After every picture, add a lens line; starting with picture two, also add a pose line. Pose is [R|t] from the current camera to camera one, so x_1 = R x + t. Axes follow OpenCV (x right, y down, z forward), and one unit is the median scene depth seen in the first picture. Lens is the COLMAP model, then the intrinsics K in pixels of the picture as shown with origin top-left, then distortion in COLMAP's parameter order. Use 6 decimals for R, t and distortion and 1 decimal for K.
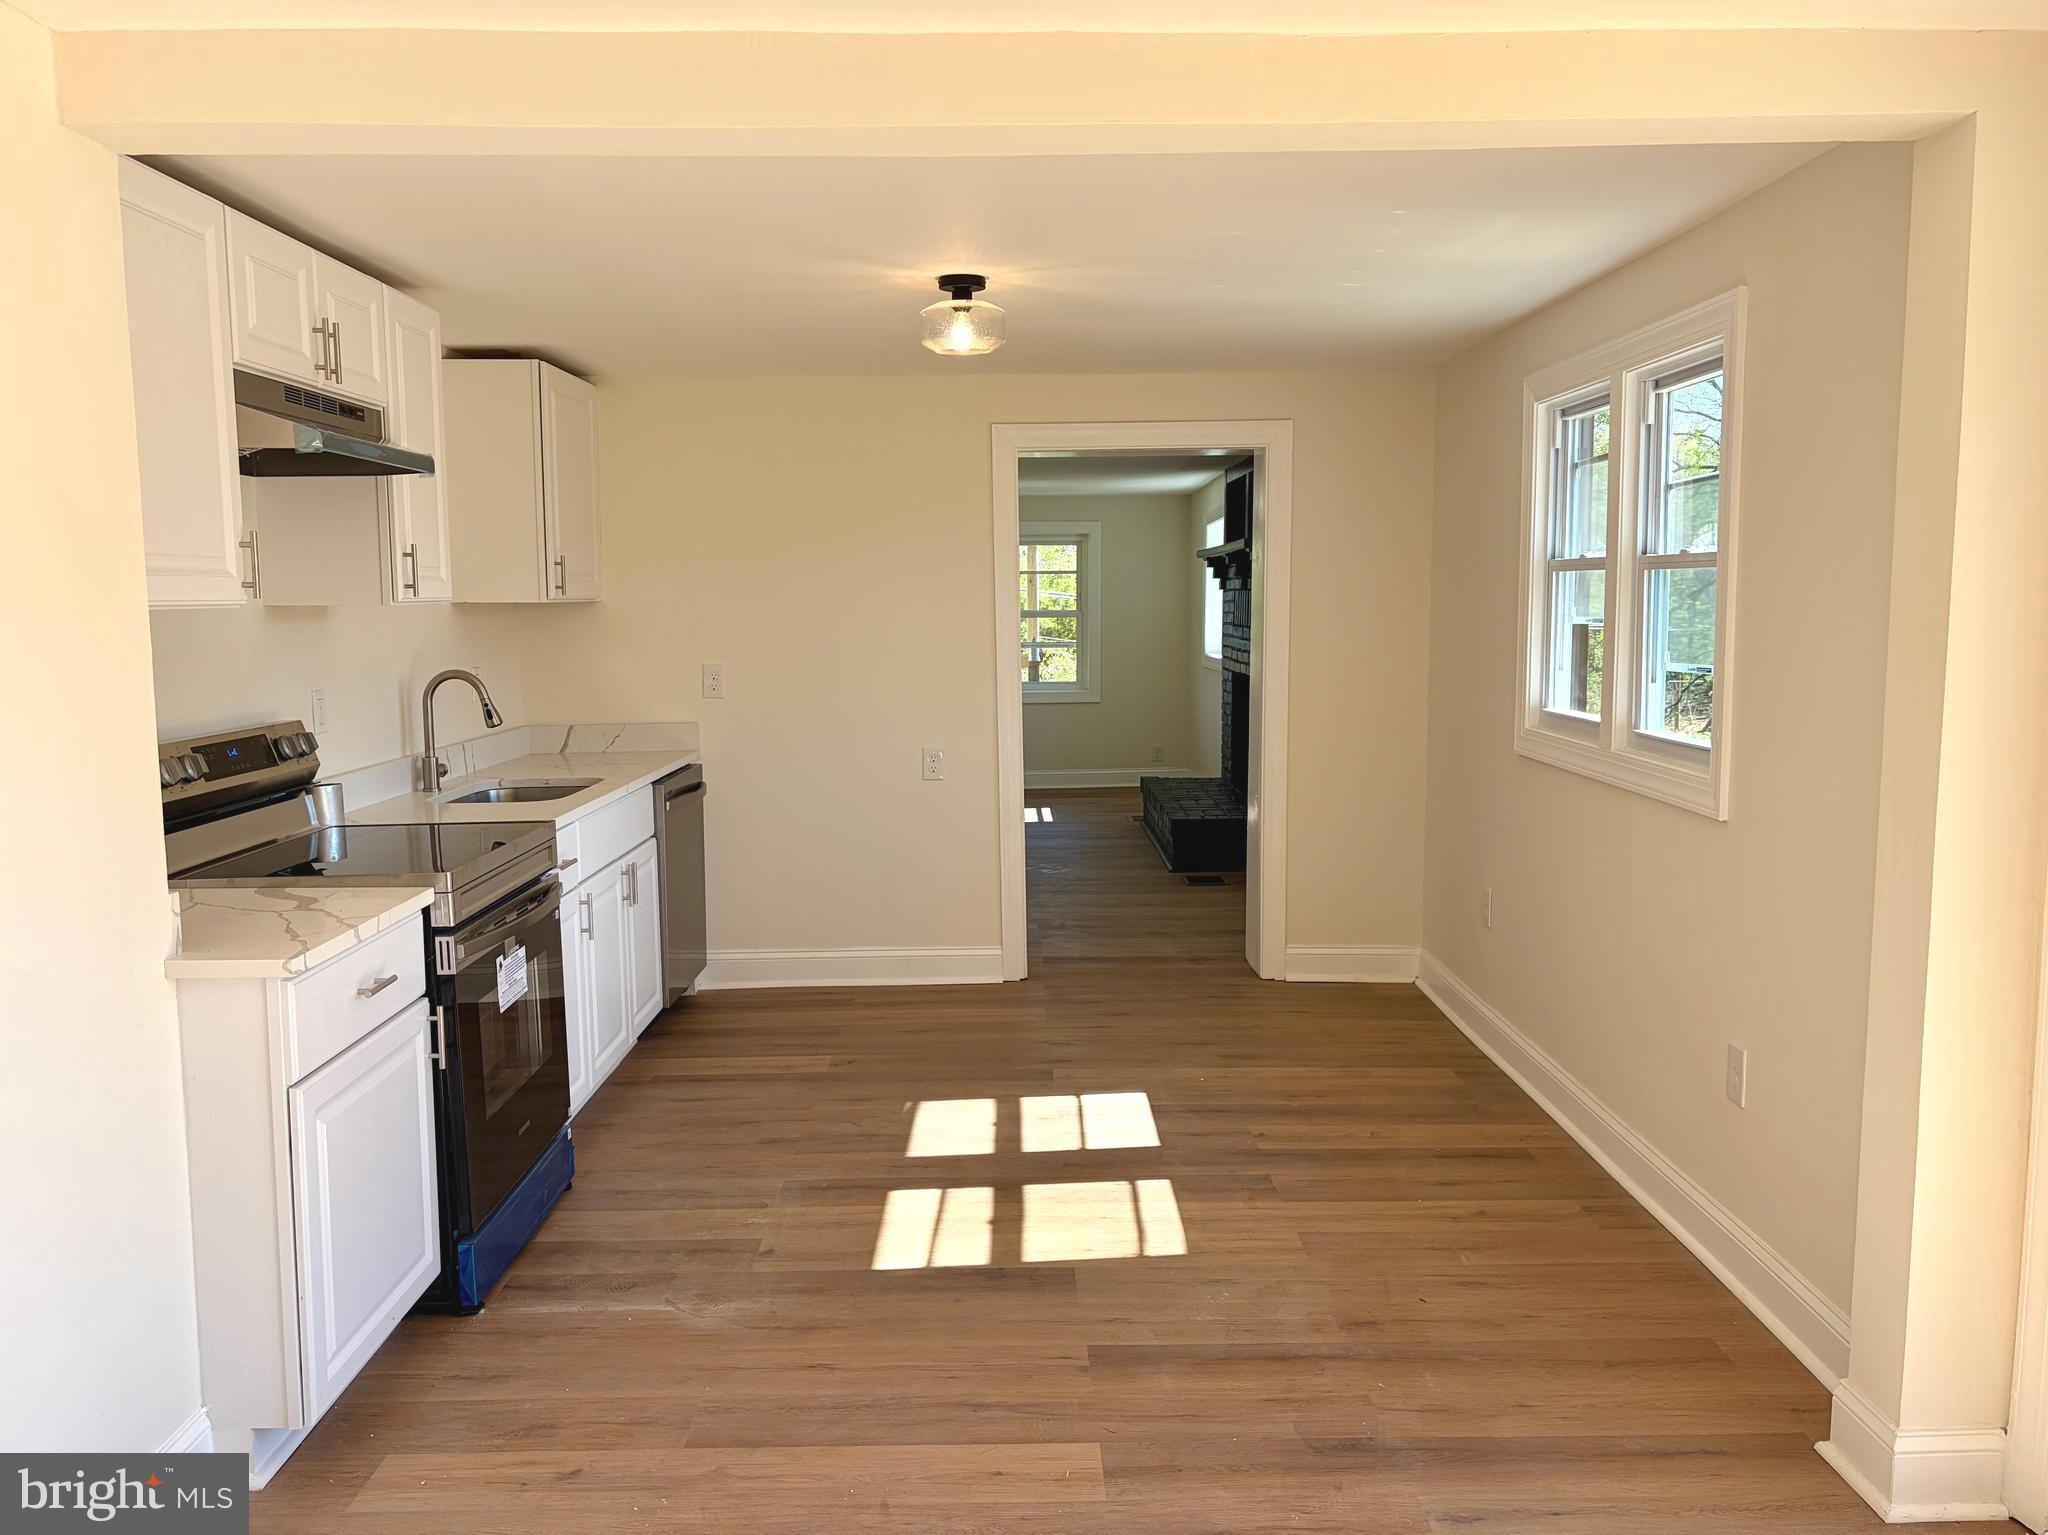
lens RADIAL K [[1609.5, 0, 1011.3], [0, 1609.5, 774.4], [0, 0, 1]] dist [0.072457, -0.094940]
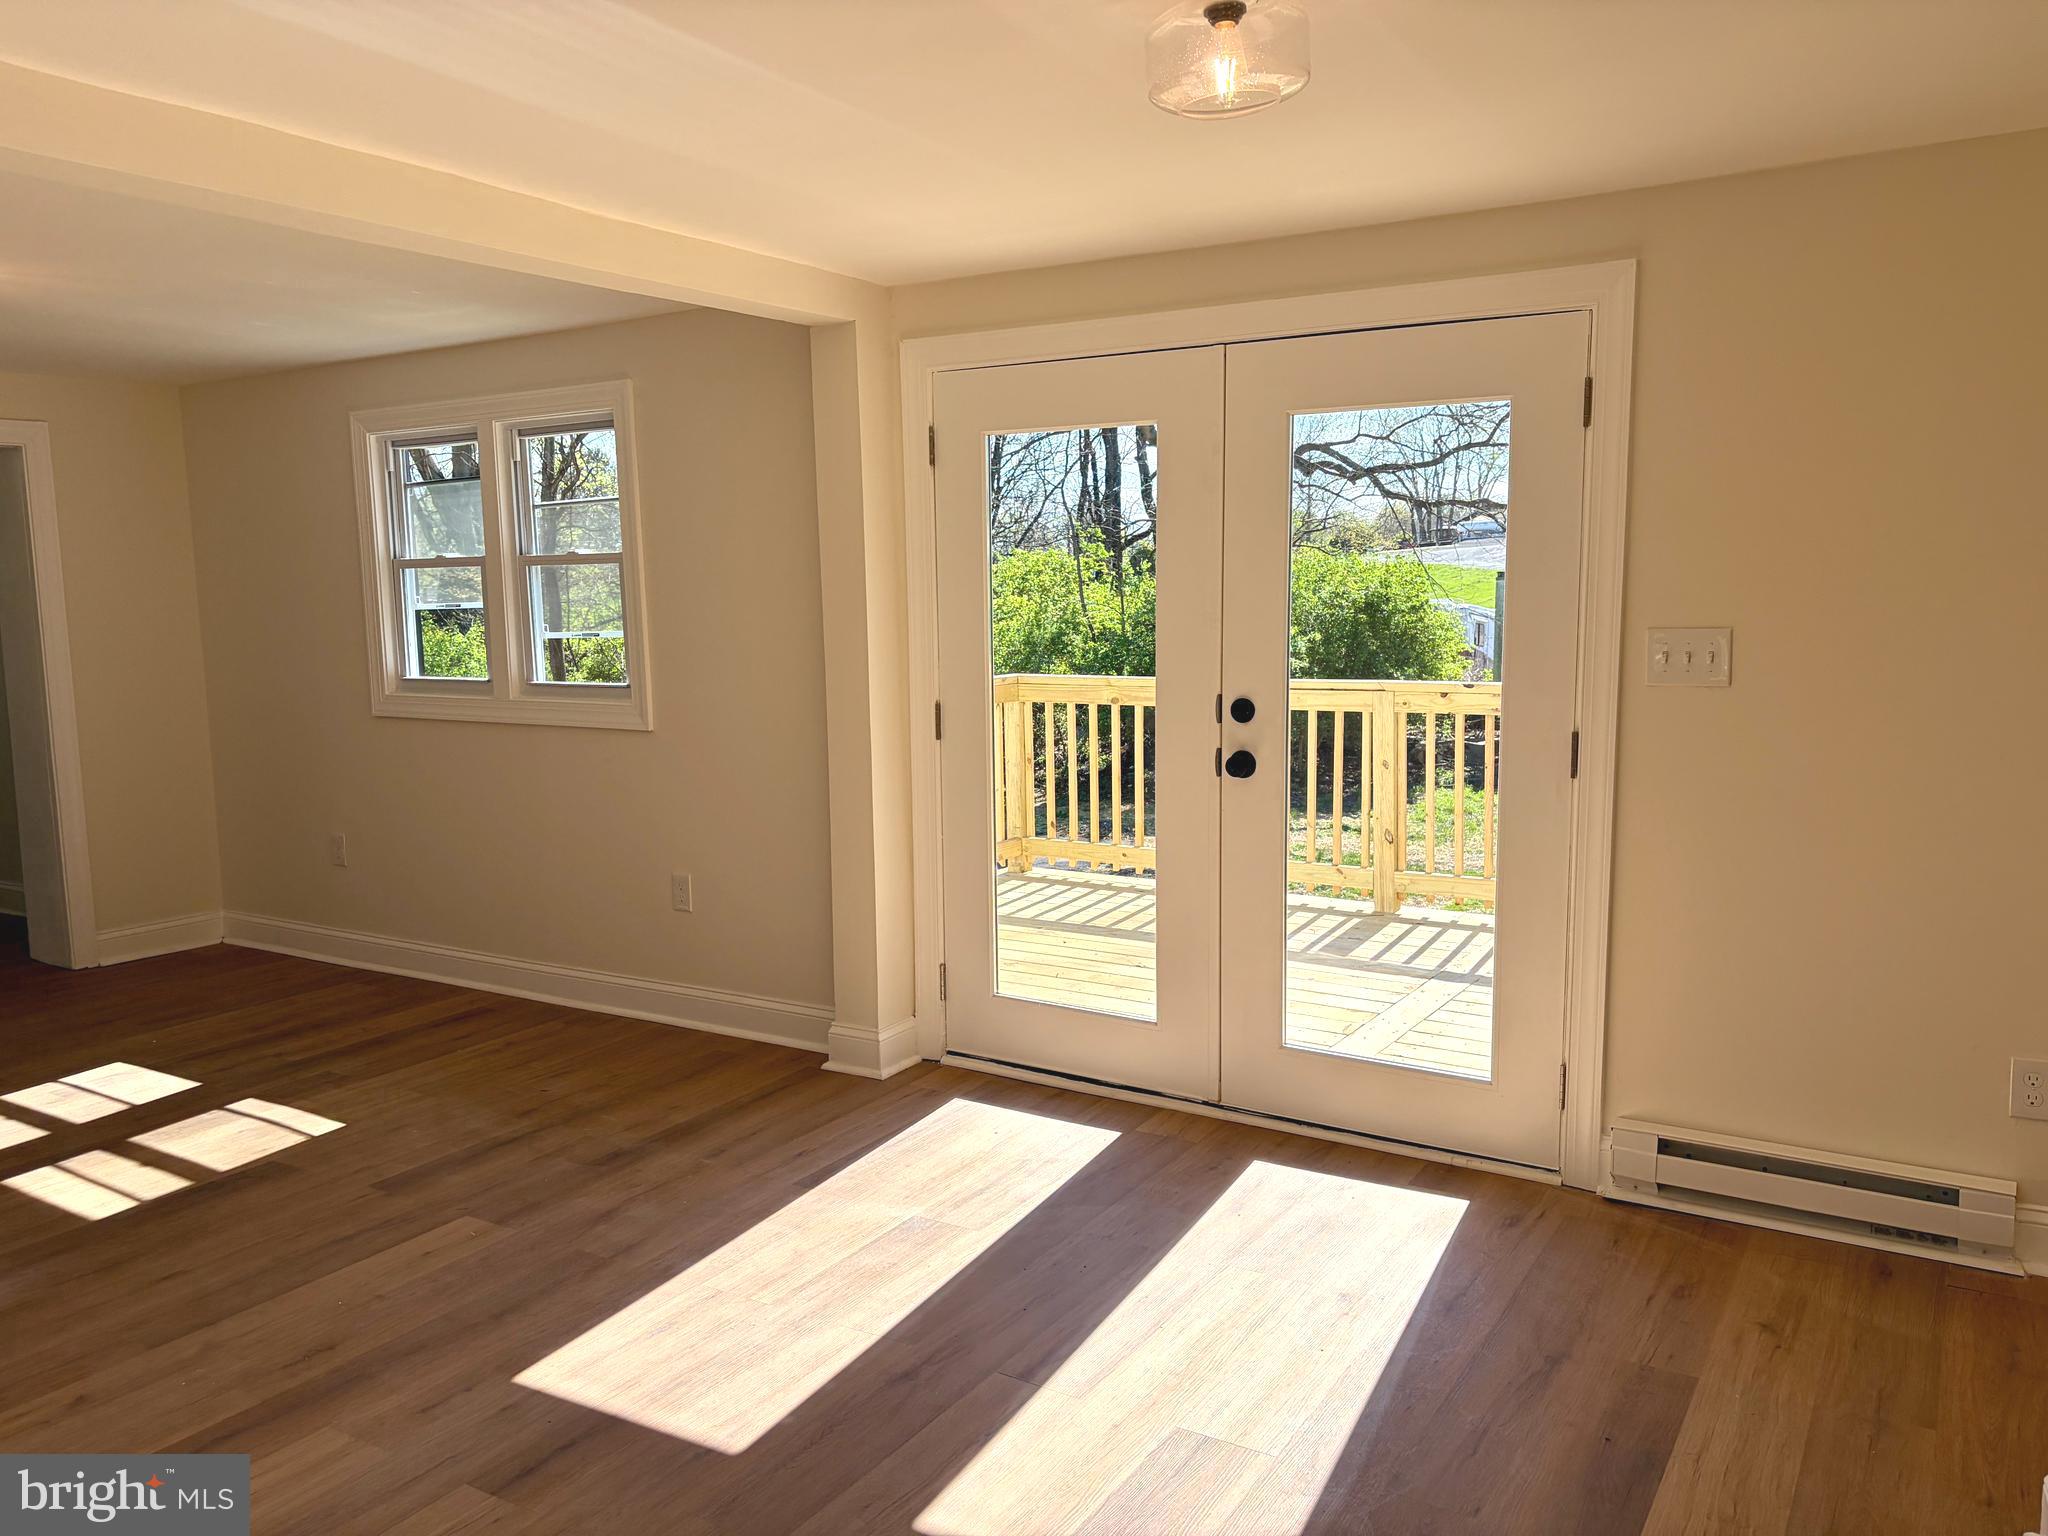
lens RADIAL K [[1542.9, 0, 1020.3], [0, 1542.9, 782.7], [0, 0, 1]] dist [0.065164, -0.089768]
pose [[0.533329, -0.108175, 0.838963, -0.572111], [0.108011, 0.992380, 0.059294, 0.026497], [-0.838984, 0.058994, 0.540949, -0.068648]]
